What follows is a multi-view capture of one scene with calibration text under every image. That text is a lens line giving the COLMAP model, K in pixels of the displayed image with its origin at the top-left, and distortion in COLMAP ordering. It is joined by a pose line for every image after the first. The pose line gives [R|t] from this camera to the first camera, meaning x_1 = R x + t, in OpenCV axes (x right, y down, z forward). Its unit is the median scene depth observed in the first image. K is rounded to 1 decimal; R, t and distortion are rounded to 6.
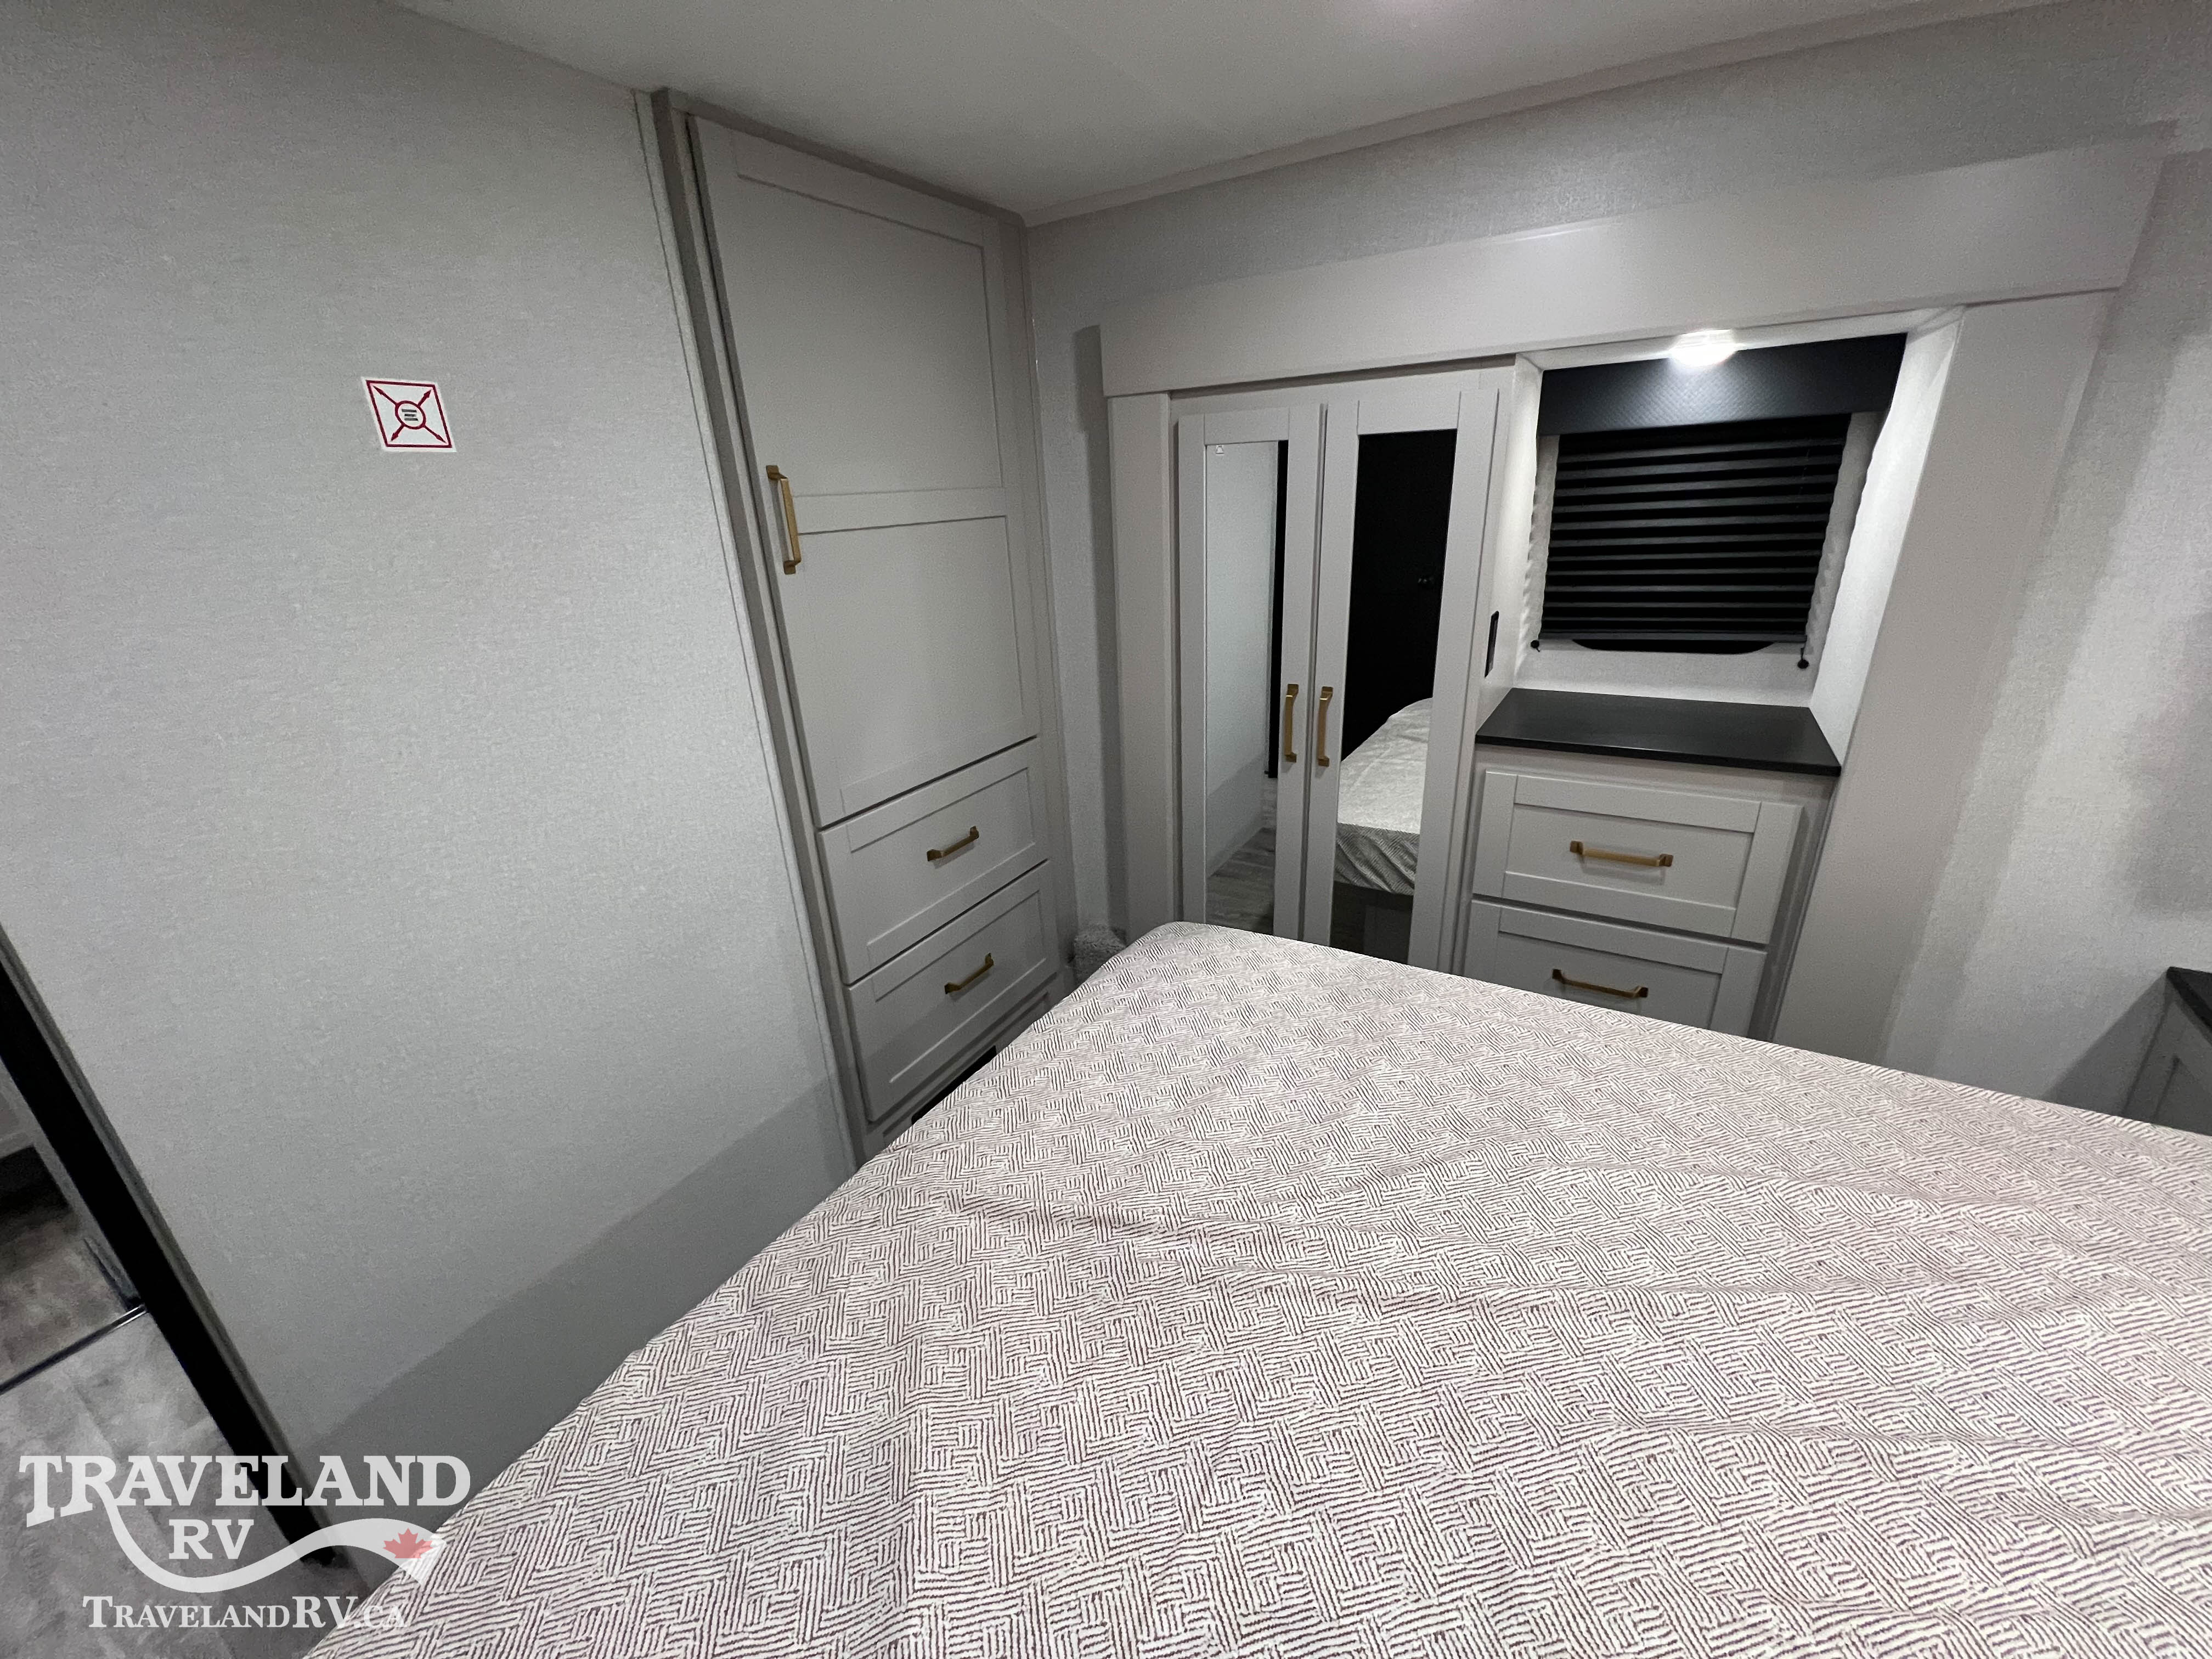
lens RADIAL K [[888.3, 0, 1102.5], [0, 888.3, 831.7], [0, 0, 1]] dist [-0.000260, 0.000598]
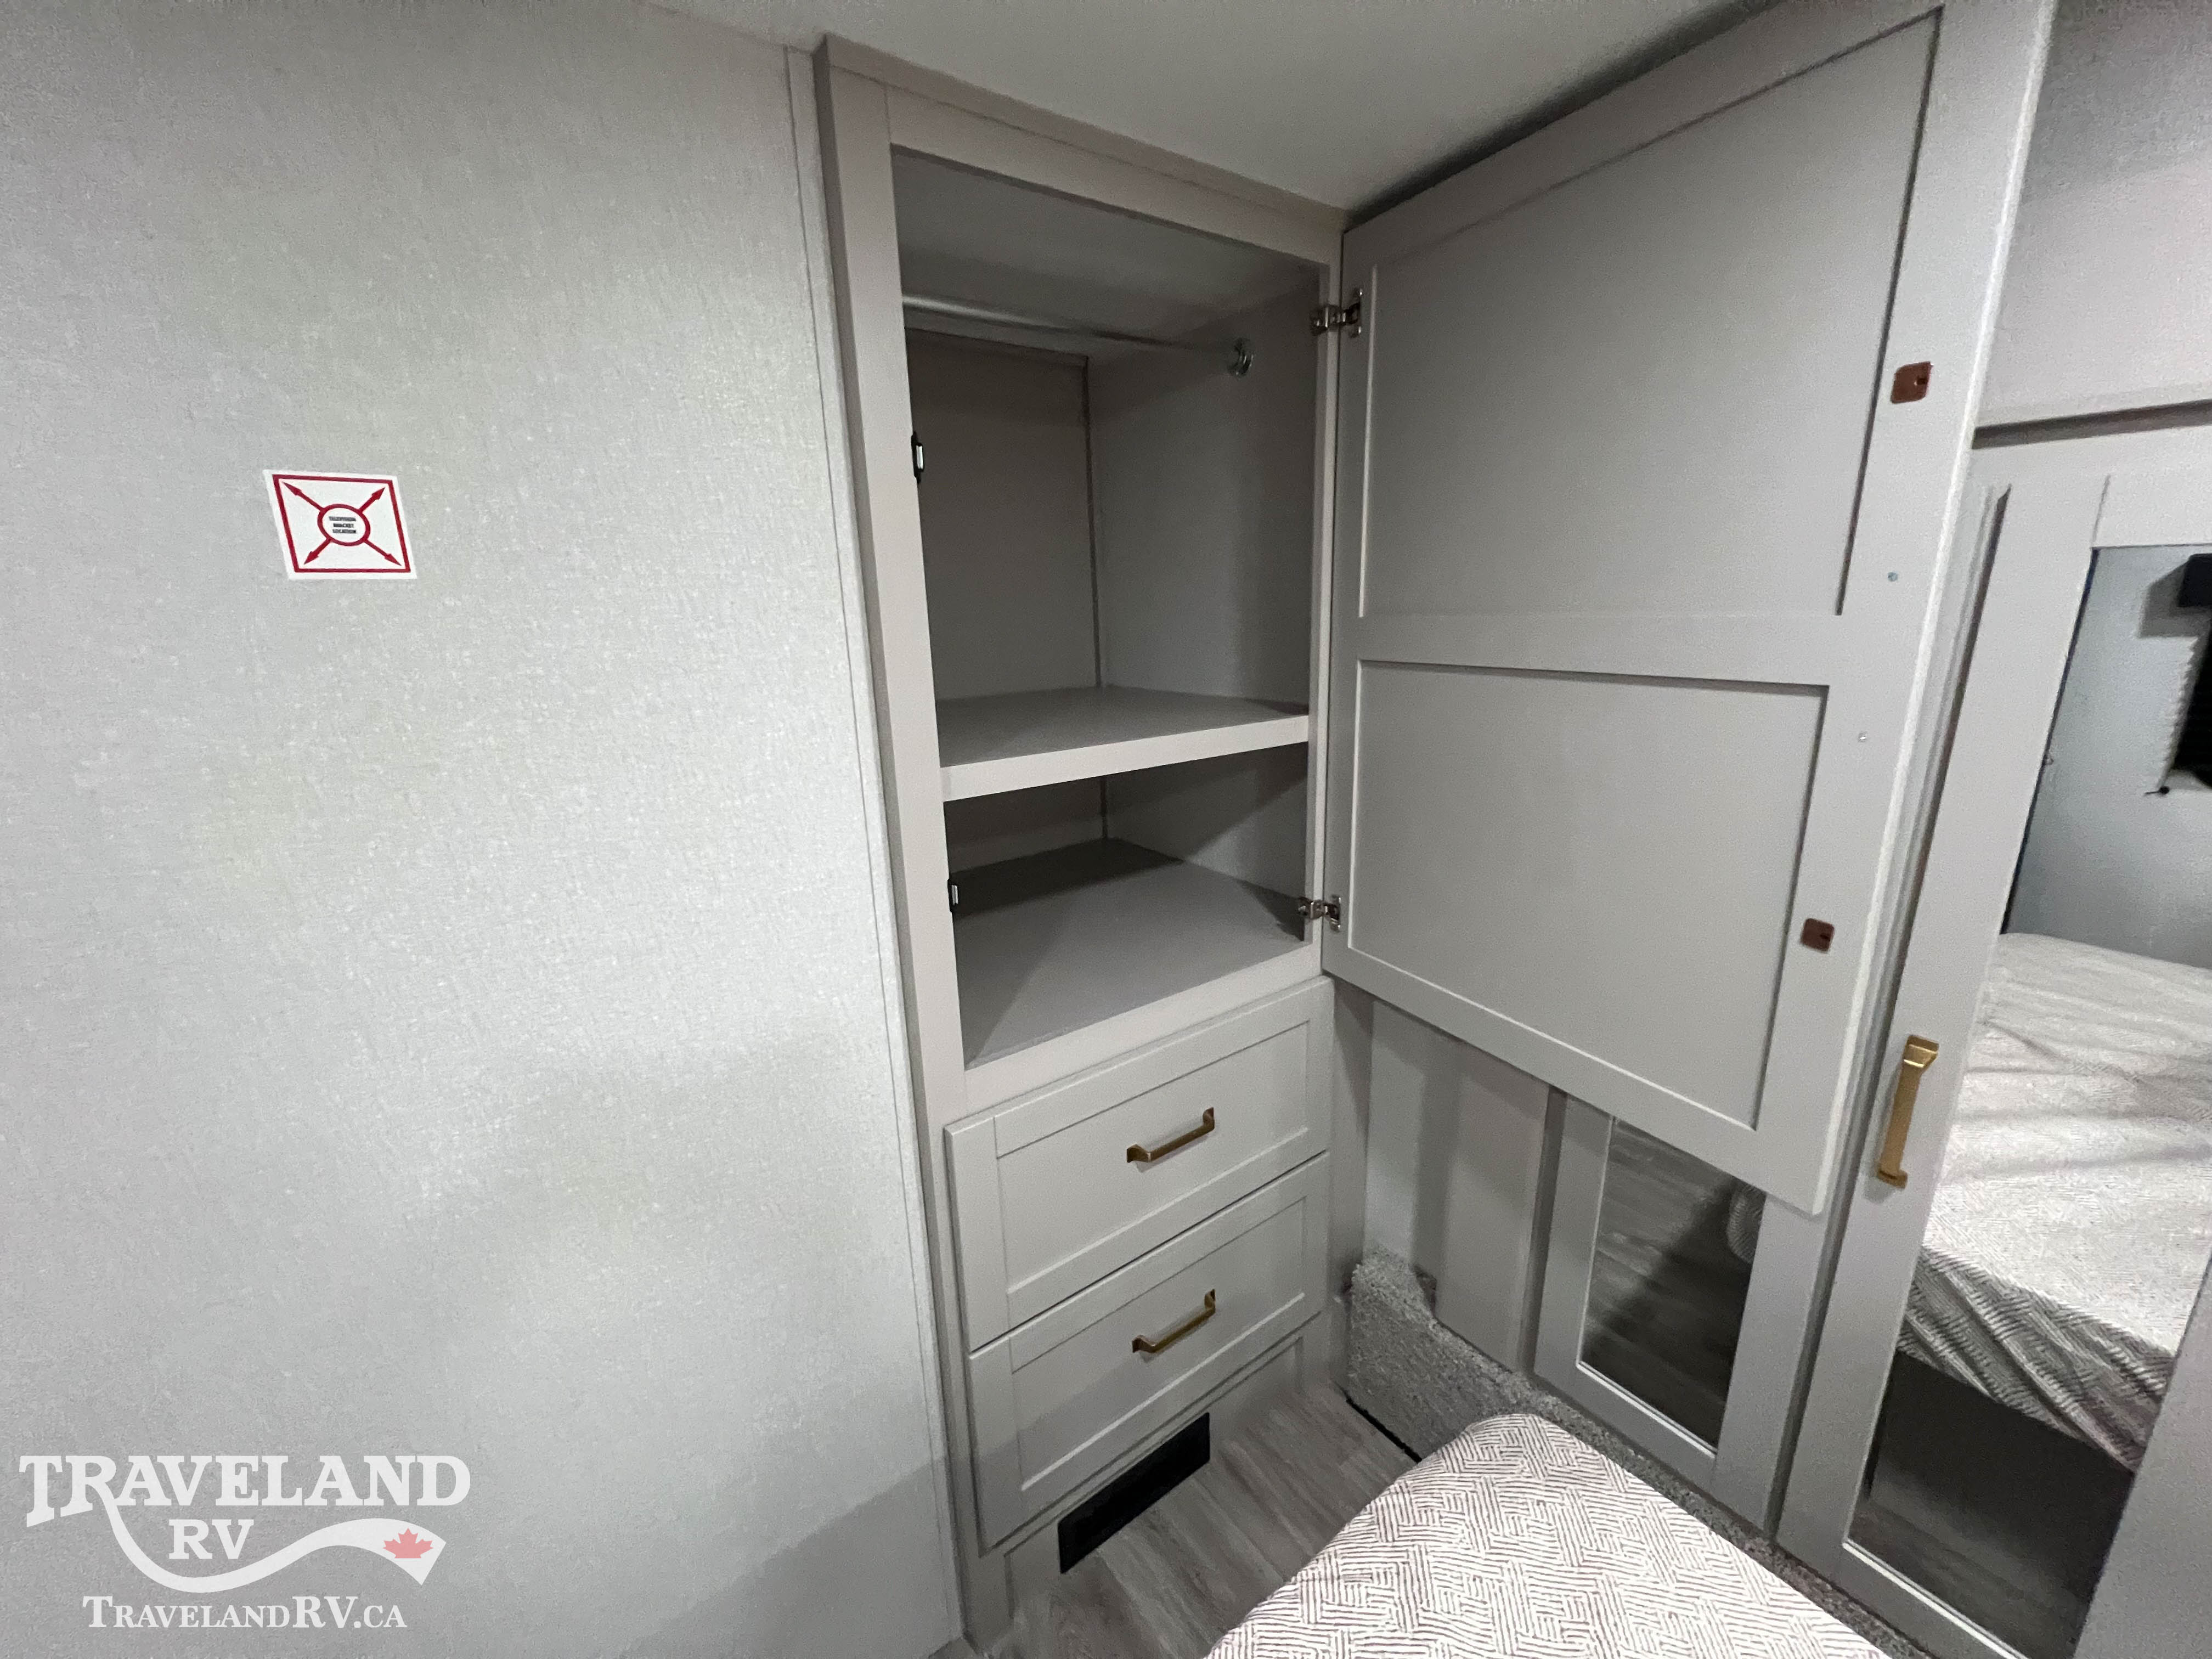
lens RADIAL K [[888.3, 0, 1101.9], [0, 888.3, 841.8], [0, 0, 1]] dist [-0.000260, 0.000598]
pose [[0.921235, 0.119576, -0.370173, 0.004245], [-0.152600, 0.986395, -0.061138, -0.193428], [0.357826, 0.112811, 0.926949, 0.421942]]
